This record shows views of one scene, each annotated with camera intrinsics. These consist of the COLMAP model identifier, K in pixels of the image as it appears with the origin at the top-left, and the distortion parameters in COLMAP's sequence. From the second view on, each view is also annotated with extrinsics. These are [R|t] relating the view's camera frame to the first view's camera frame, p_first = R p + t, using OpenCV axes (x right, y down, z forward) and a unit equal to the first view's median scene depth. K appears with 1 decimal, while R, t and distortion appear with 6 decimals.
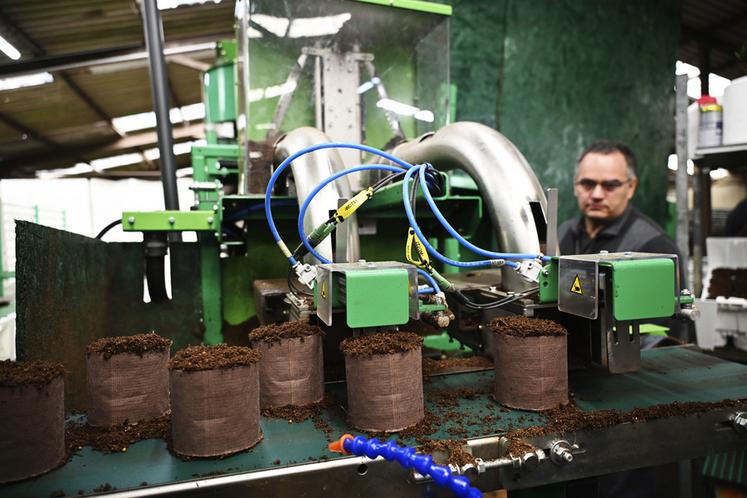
lens RADIAL K [[499.2, 0, 373.5], [0, 499.2, 249.0], [0, 0, 1]] dist [0.006163, 0.001854]
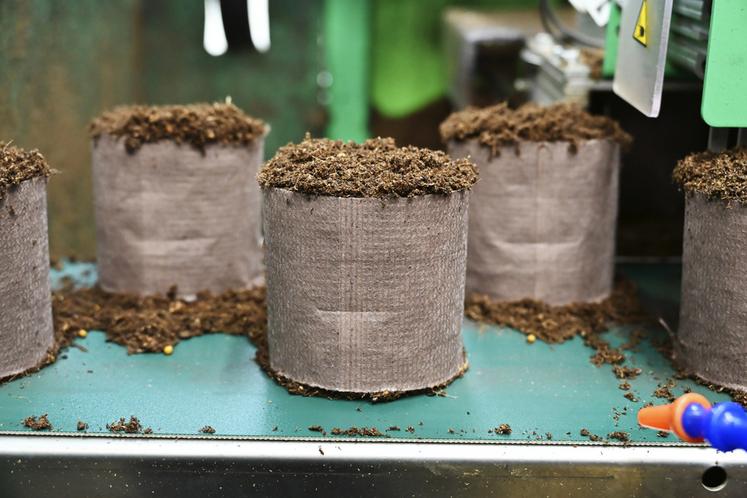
lens RADIAL K [[1022.9, 0, 373.5], [0, 1022.9, 249.0], [0, 0, 1]] dist [-0.001111, 0.003291]
pose [[0.960217, 0.109835, -0.256748, -0.084167], [-0.041763, 0.965545, 0.256864, 0.061362], [0.276114, -0.235922, 0.931720, 0.192436]]
